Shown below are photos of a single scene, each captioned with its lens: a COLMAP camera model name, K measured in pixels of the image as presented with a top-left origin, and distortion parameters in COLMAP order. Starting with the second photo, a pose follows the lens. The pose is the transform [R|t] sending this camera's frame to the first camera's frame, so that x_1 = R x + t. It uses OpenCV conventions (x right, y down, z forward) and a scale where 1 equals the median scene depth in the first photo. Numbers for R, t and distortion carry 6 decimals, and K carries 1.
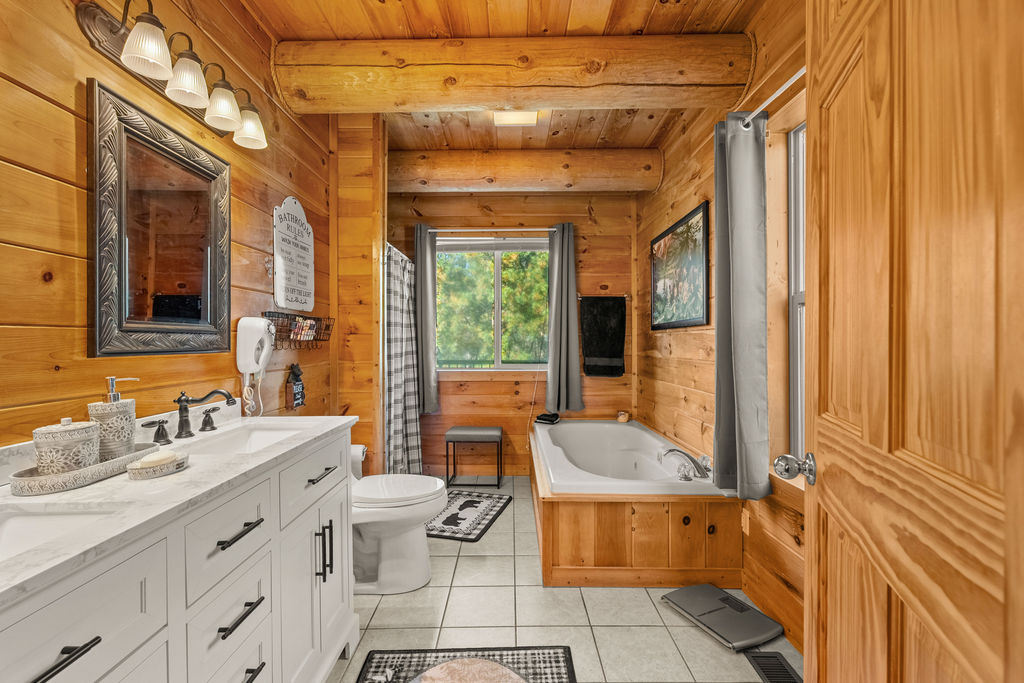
lens RADIAL K [[455.2, 0, 512.3], [0, 455.2, 346.1], [0, 0, 1]] dist [-0.003962, 0.000676]
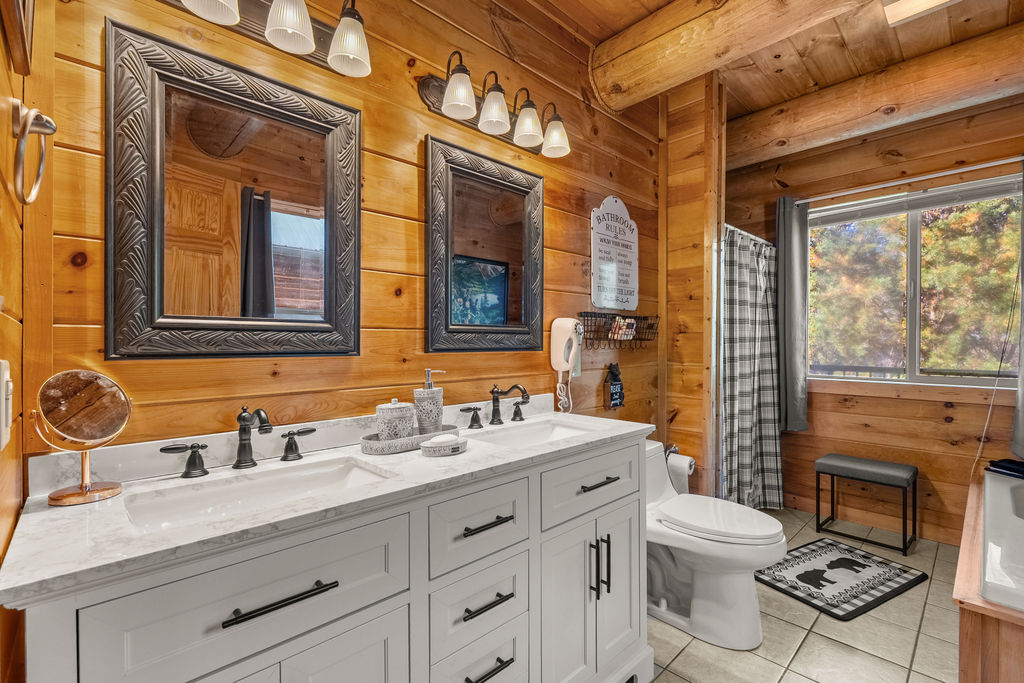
lens RADIAL K [[455.2, 0, 512.3], [0, 455.2, 346.1], [0, 0, 1]] dist [-0.003962, 0.000676]
pose [[0.688341, 0.009071, -0.725330, 0.090226], [-0.009565, 0.999948, 0.003429, -0.000467], [0.725324, 0.004577, 0.688393, 0.152974]]
